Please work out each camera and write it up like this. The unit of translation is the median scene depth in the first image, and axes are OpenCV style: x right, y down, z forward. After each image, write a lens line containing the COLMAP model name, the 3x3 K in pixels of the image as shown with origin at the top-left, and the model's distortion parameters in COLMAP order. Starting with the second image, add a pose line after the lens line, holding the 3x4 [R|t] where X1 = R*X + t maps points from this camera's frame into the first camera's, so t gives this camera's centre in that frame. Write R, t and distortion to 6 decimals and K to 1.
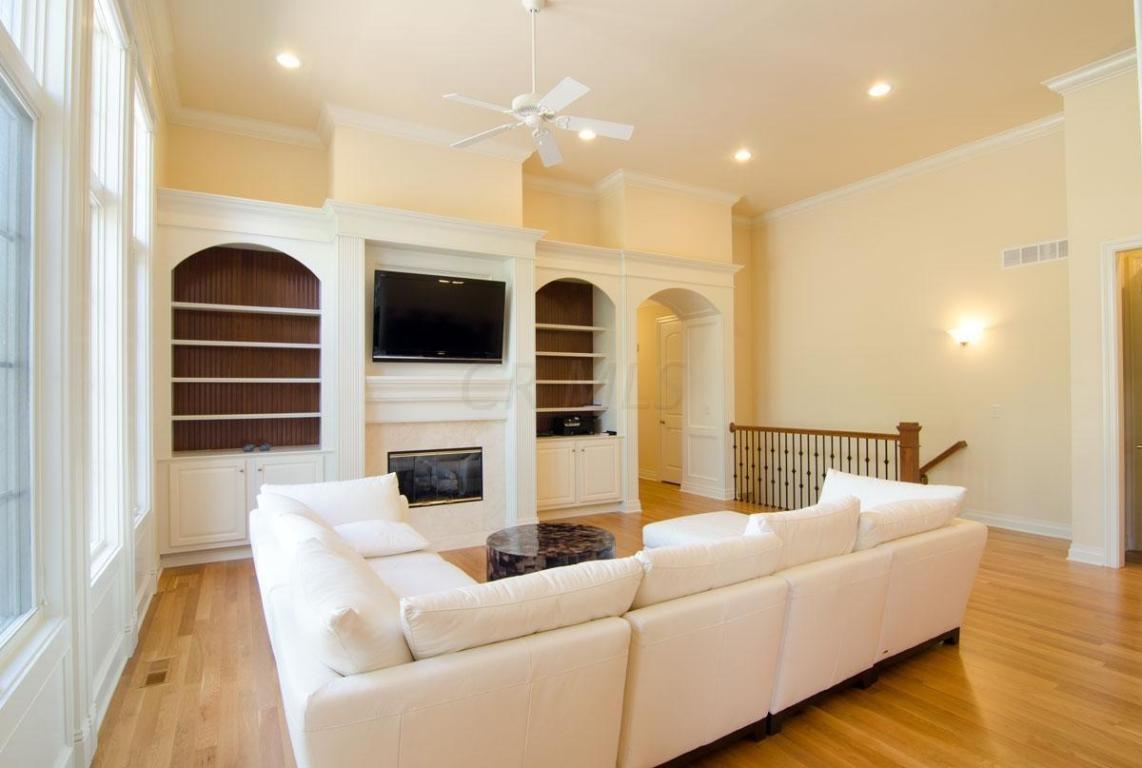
lens RADIAL K [[591.0, 0, 571.0], [0, 591.0, 384.0], [0, 0, 1]] dist [-0.002094, -0.000389]
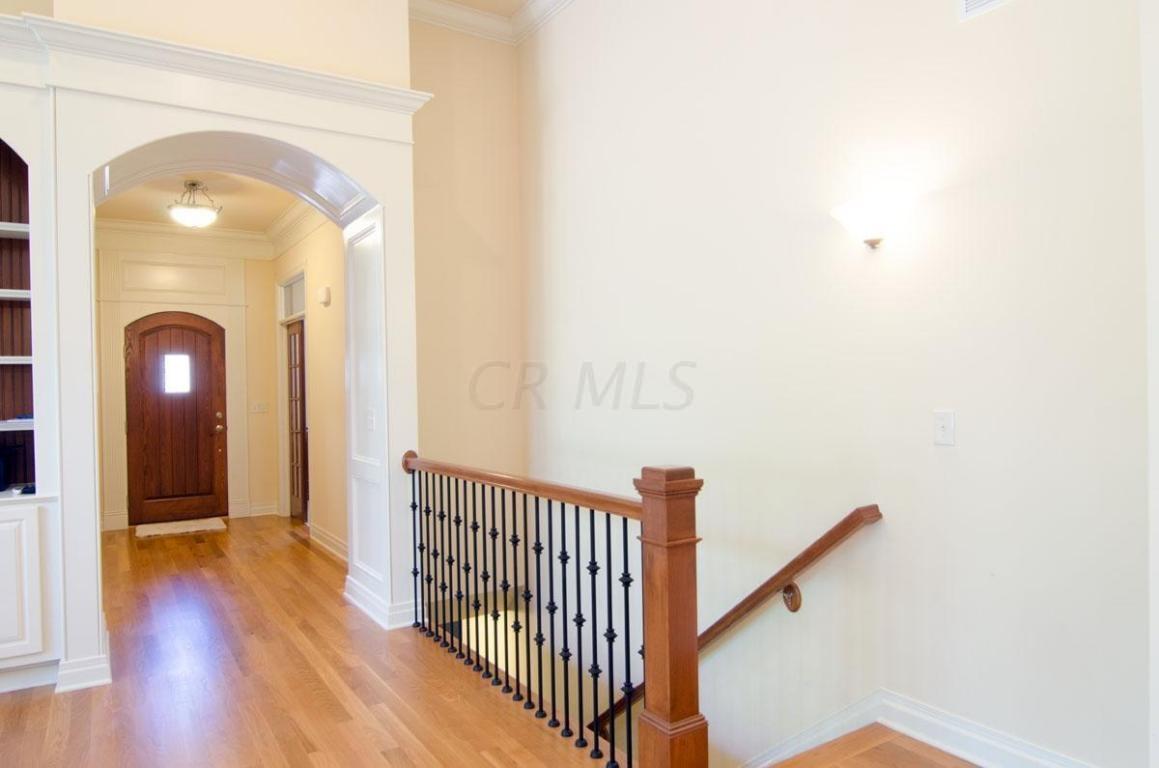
lens RADIAL K [[765.0, 0, 579.5], [0, 765.0, 384.0], [0, 0, 1]] dist [-0.005318, -0.001779]
pose [[0.998922, -0.011966, 0.044841, 0.468520], [0.011217, 0.999794, 0.016927, 0.009779], [-0.045035, -0.016405, 0.998851, 0.535505]]
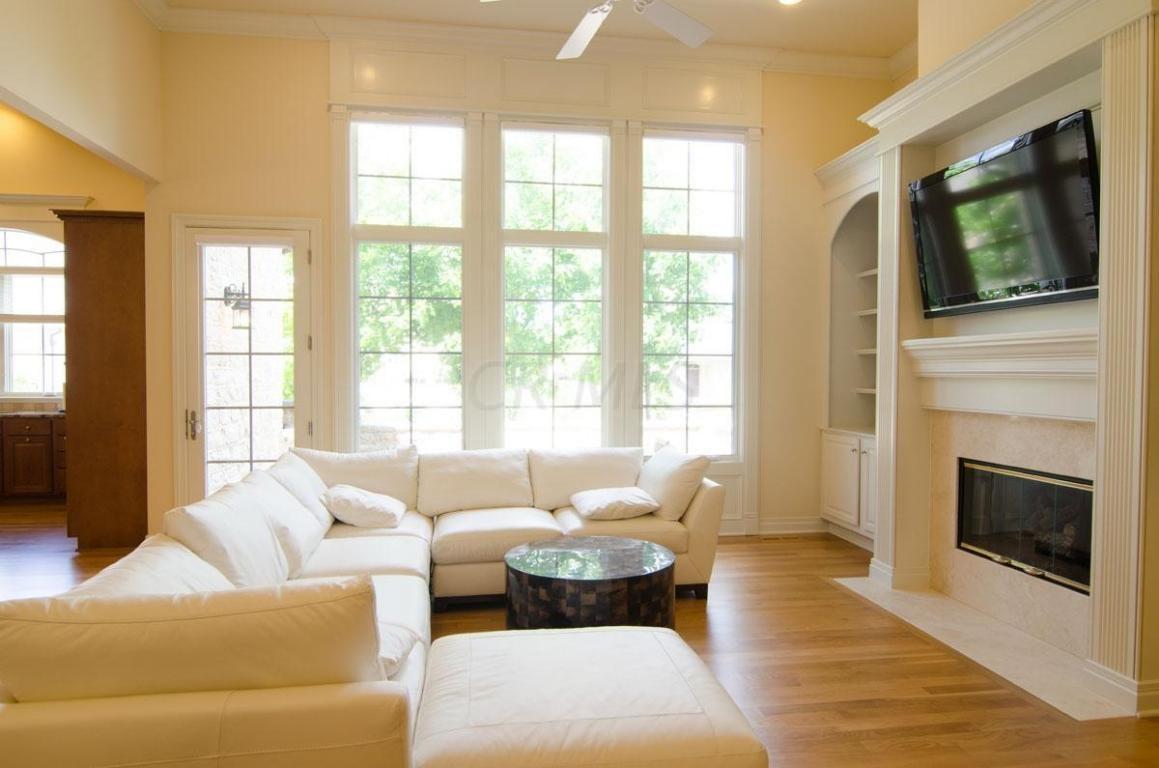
lens RADIAL K [[713.0, 0, 579.5], [0, 713.0, 384.0], [0, 0, 1]] dist [-0.022778, -0.000871]
pose [[-0.365267, 0.022192, -0.930638, 0.494716], [0.012713, 0.999742, 0.018850, 0.014859], [0.930816, -0.004946, -0.365454, 0.811124]]
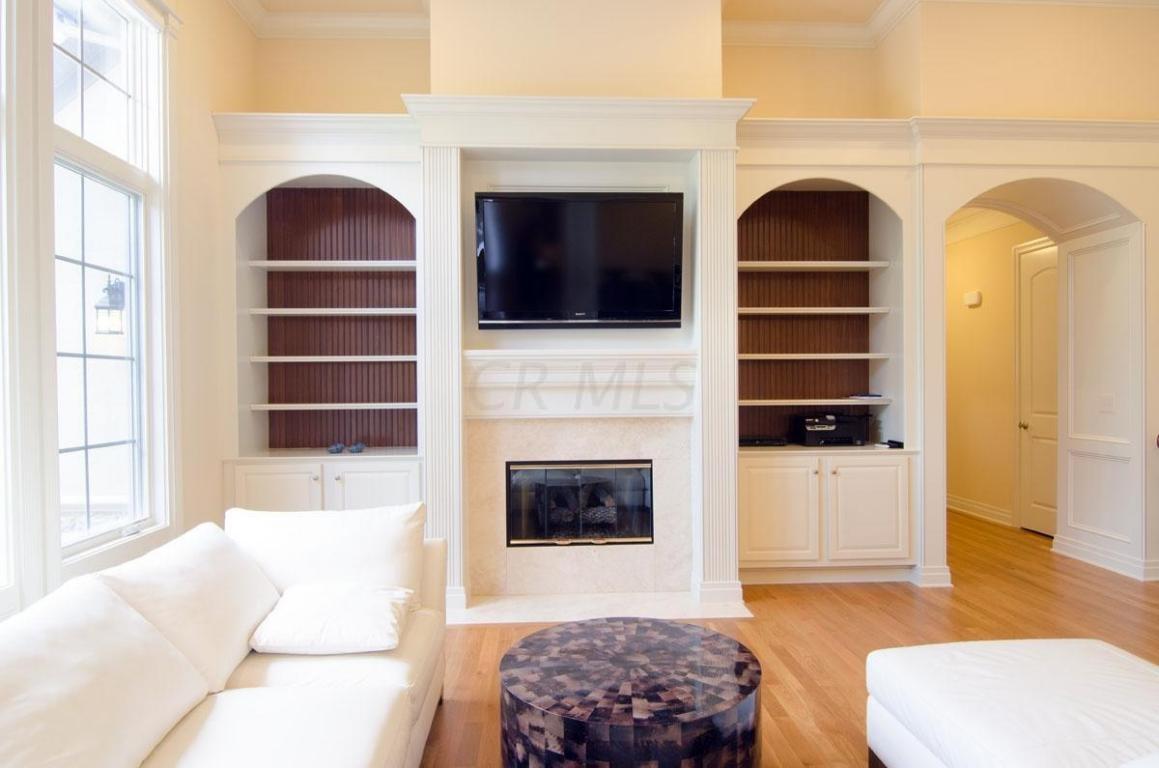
lens RADIAL K [[713.0, 0, 579.5], [0, 713.0, 384.0], [0, 0, 1]] dist [-0.022778, -0.000871]
pose [[0.886332, 0.003121, -0.463041, 0.130367], [0.008924, 0.999676, 0.023818, 0.006022], [0.462965, -0.025243, 0.886017, 0.282177]]
